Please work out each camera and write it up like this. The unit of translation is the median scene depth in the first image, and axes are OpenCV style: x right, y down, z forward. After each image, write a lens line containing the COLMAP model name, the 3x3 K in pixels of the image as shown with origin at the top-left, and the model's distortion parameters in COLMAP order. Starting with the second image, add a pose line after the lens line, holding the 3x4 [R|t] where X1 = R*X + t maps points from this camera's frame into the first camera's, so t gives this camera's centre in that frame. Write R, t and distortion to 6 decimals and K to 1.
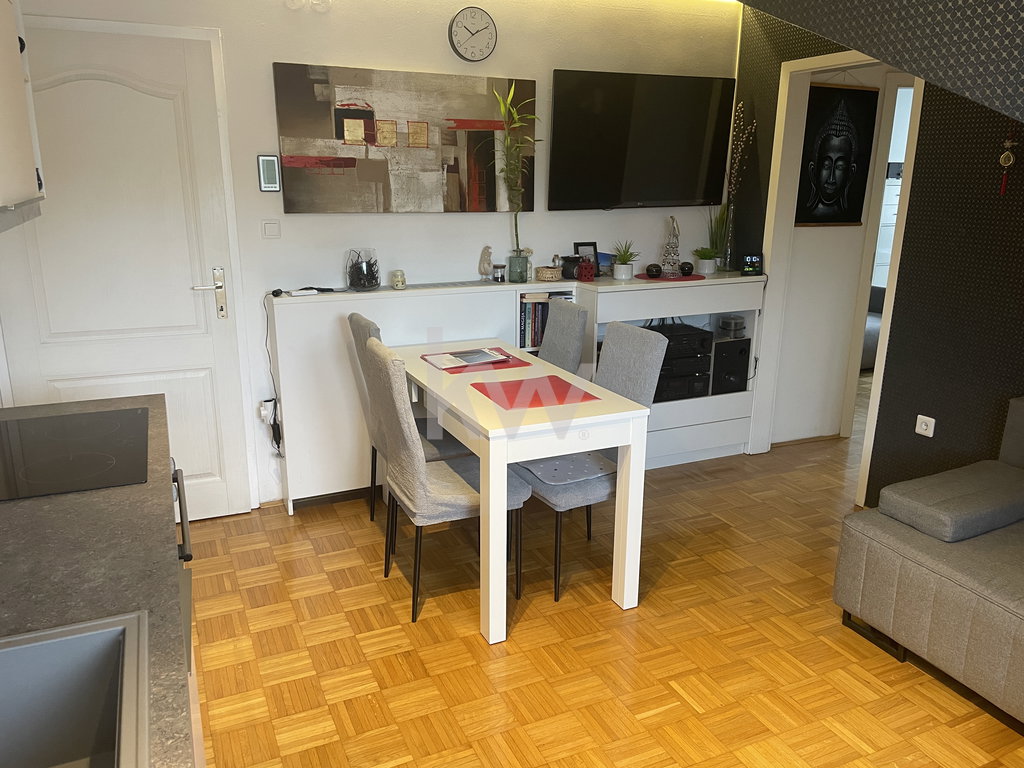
lens RADIAL K [[771.9, 0, 514.1], [0, 771.9, 384.7], [0, 0, 1]] dist [0.067914, -0.063026]
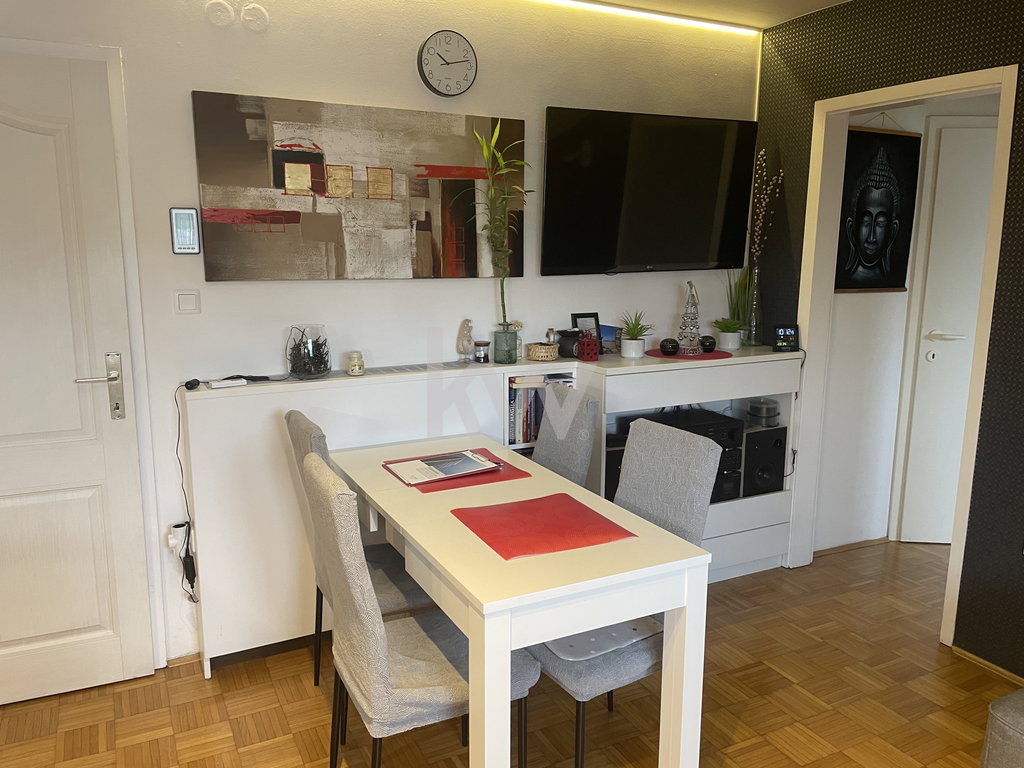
lens RADIAL K [[771.9, 0, 511.4], [0, 771.9, 378.1], [0, 0, 1]] dist [0.067914, -0.063026]
pose [[0.999185, -0.011080, 0.038811, -0.021702], [0.014475, 0.995987, -0.088317, -0.049698], [-0.037677, 0.088807, 0.995336, 0.217103]]
